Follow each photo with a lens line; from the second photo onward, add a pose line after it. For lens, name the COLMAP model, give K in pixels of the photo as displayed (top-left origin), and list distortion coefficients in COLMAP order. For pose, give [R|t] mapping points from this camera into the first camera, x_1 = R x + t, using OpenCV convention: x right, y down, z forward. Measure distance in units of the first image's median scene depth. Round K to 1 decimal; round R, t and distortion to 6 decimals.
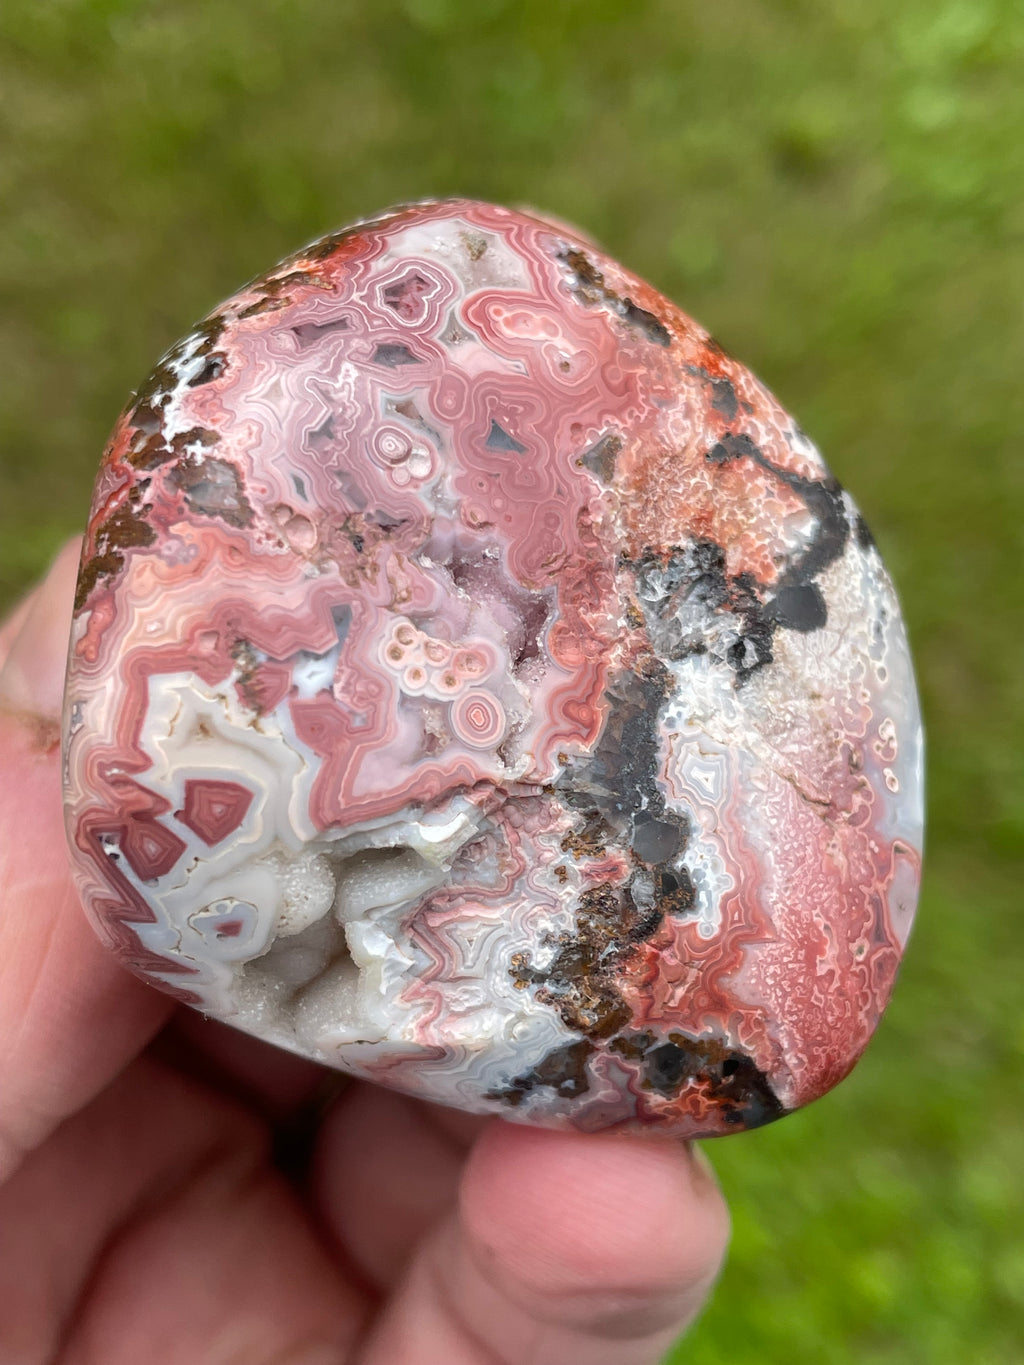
lens RADIAL K [[1812.0, 0, 509.9], [0, 1812.0, 695.5], [0, 0, 1]] dist [0.169609, 0.000000]
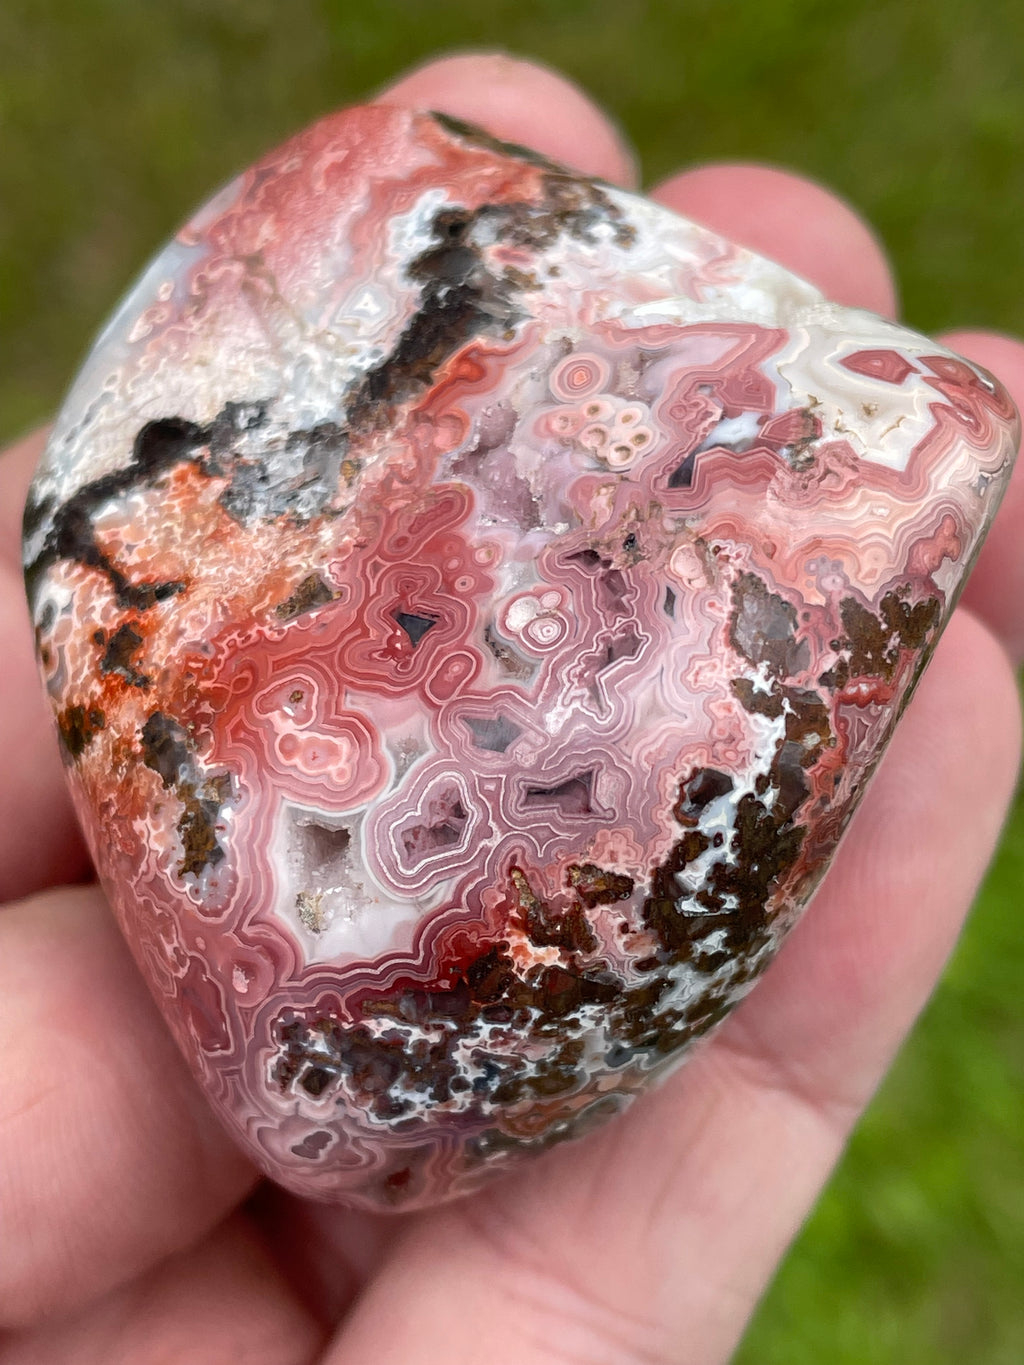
lens RADIAL K [[2219.0, 0, 518.8], [0, 2219.0, 690.2], [0, 0, 1]] dist [0.198454, 0.000000]
pose [[-0.896421, -0.436666, 0.075849, -0.140204], [0.391574, -0.700145, 0.597048, -0.763017], [-0.207605, 0.564907, 0.798612, 0.165461]]
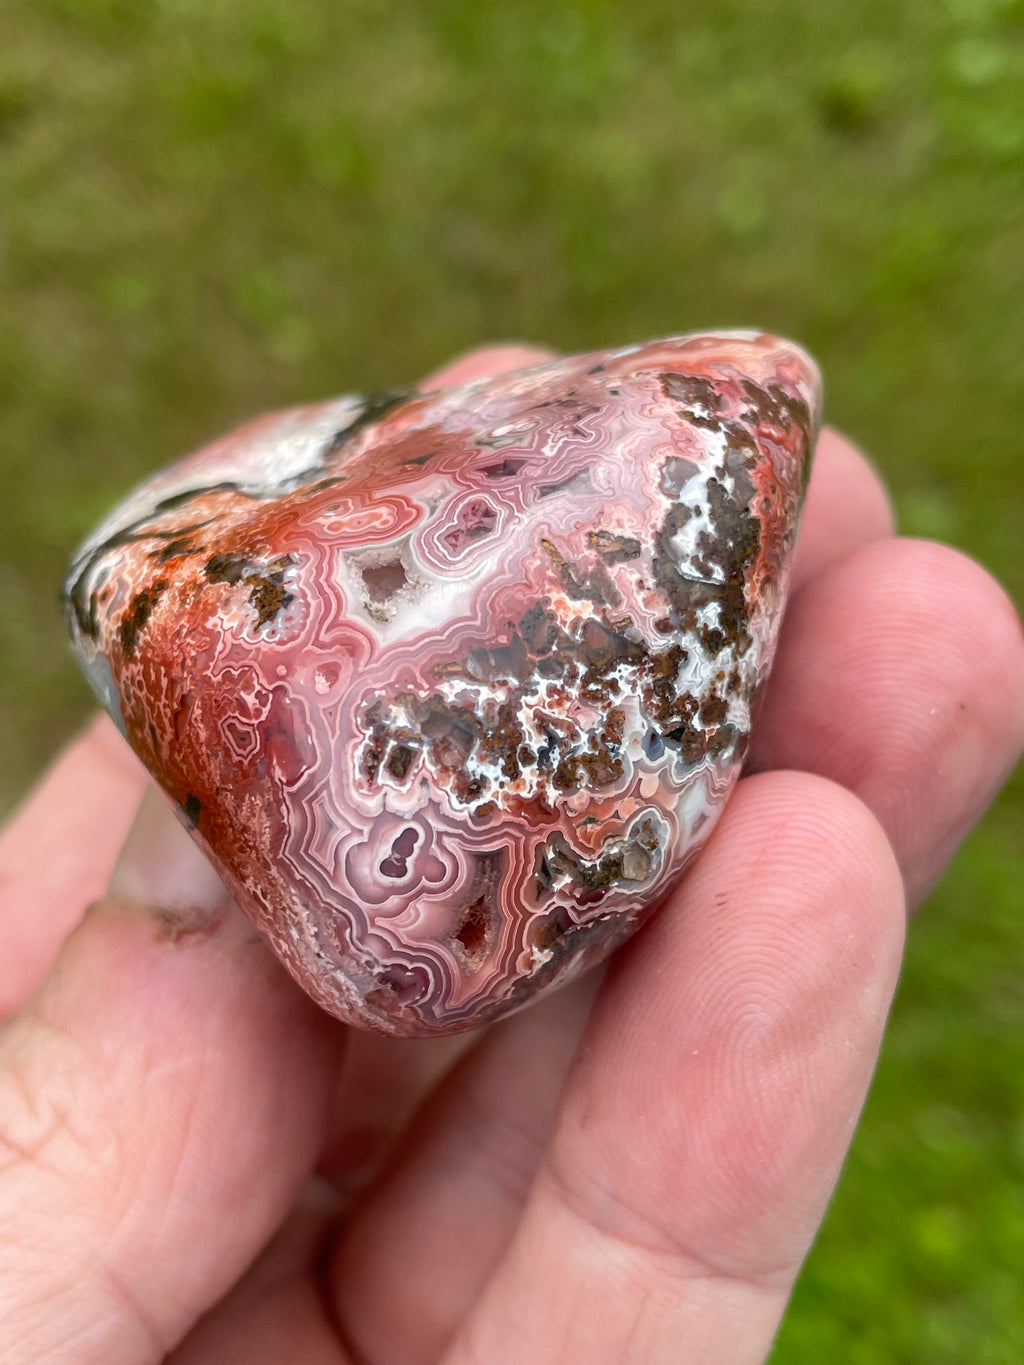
lens RADIAL K [[1812.0, 0, 501.9], [0, 1812.0, 695.4], [0, 0, 1]] dist [0.169609, 0.000000]
pose [[-0.967657, -0.208297, 0.142310, -0.233931], [0.186507, -0.210856, 0.959560, -1.192607], [-0.169866, 0.955067, 0.242885, 0.853061]]
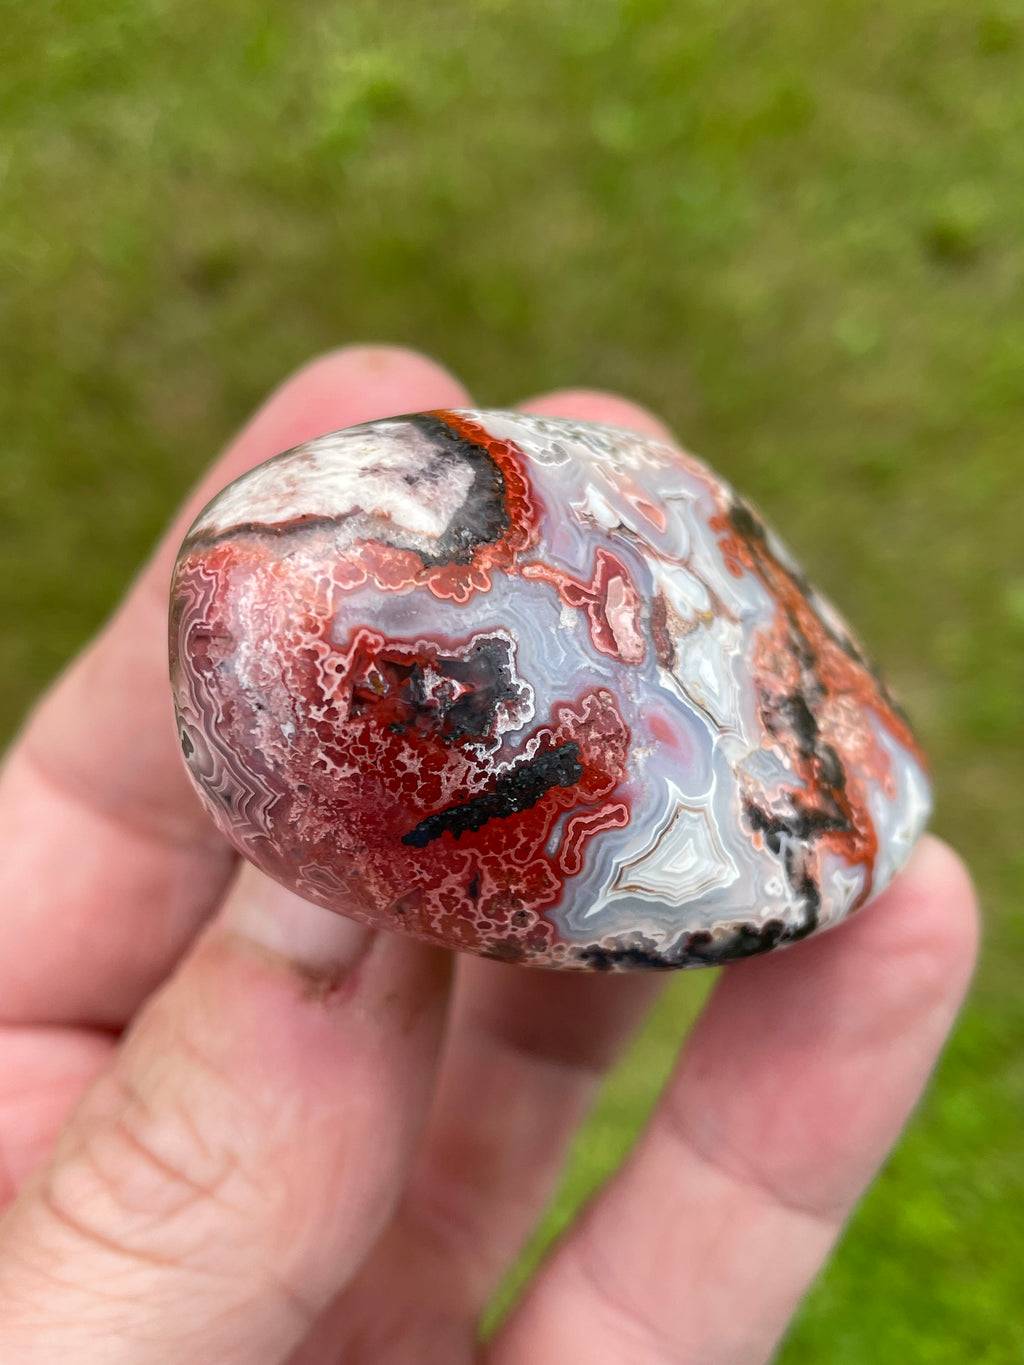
lens RADIAL K [[1628.3, 0, 540.7], [0, 1628.3, 685.1], [0, 0, 1]] dist [0.129929, 0.000000]
pose [[0.662939, 0.676087, -0.321588, 0.357757], [0.698282, -0.403445, 0.591298, -0.719928], [0.270026, -0.616554, -0.739559, 1.960329]]
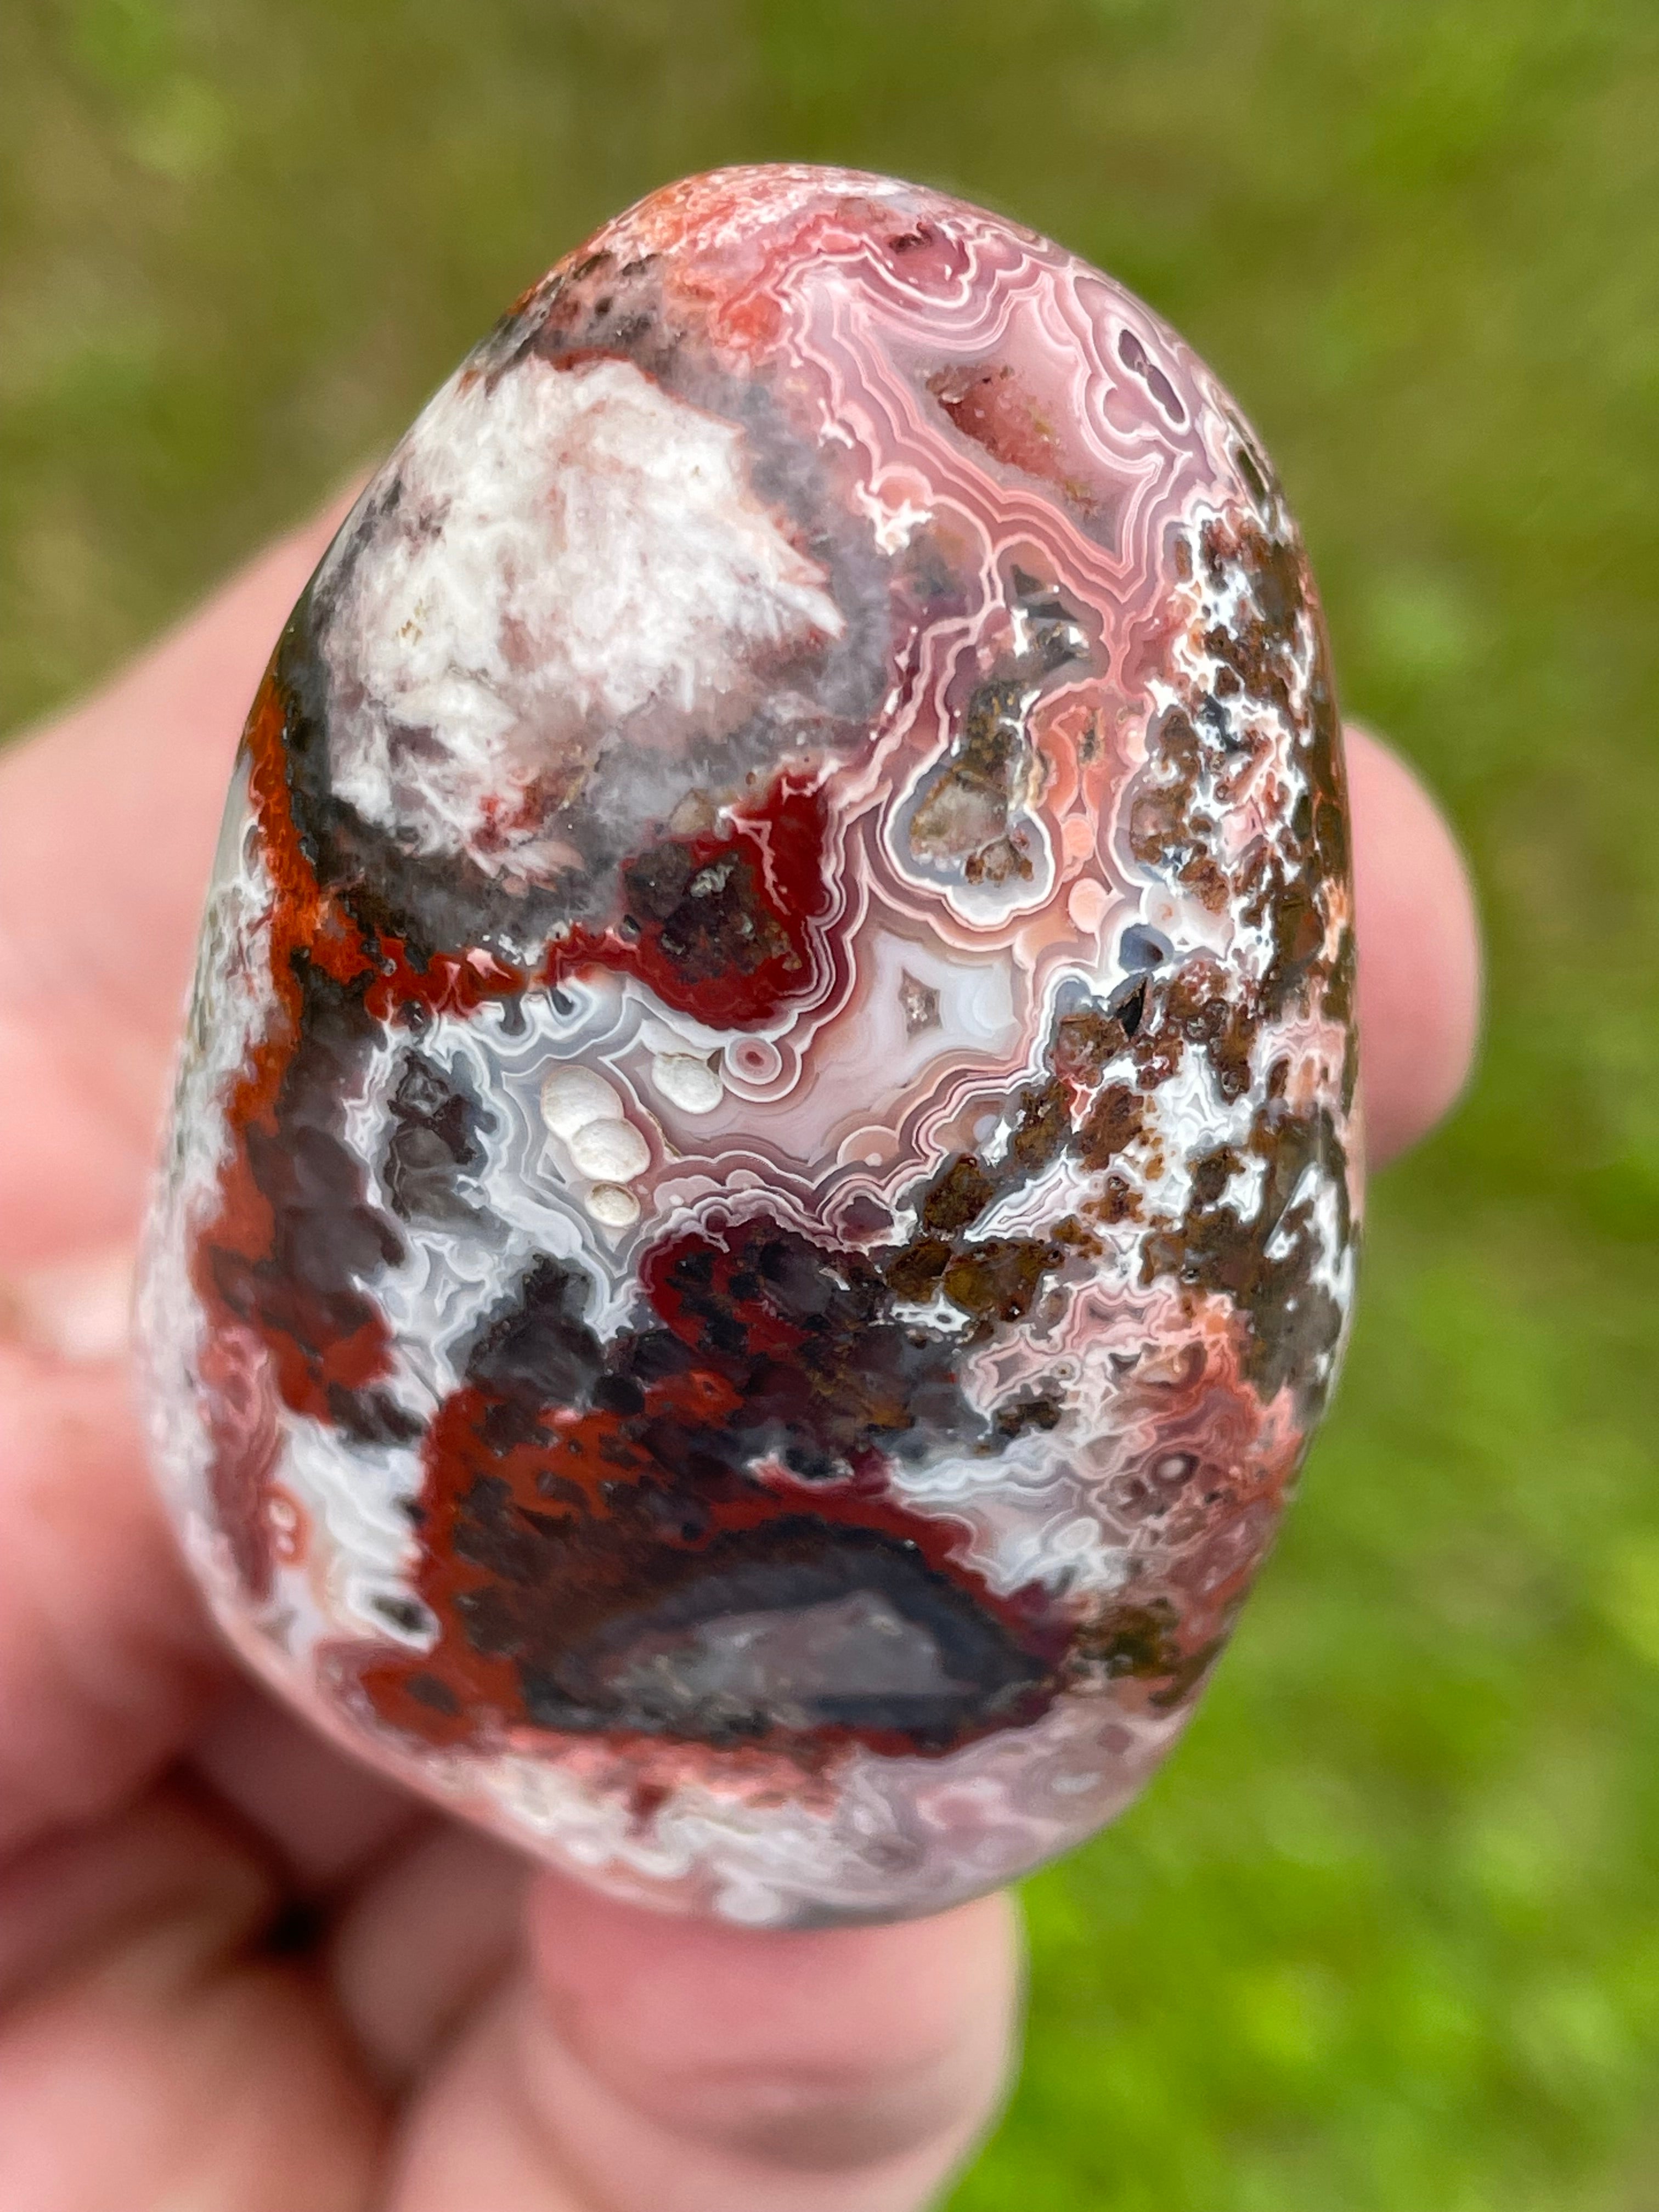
lens RADIAL K [[3643.3, 0, 824.3], [0, 3643.3, 1129.6], [0, 0, 1]] dist [0.188703, 0.000000]
pose [[0.000787, -0.658190, 0.752852, -0.931564], [-0.642623, 0.576489, 0.504674, -0.632826], [-0.766182, -0.484197, -0.422514, 1.552382]]
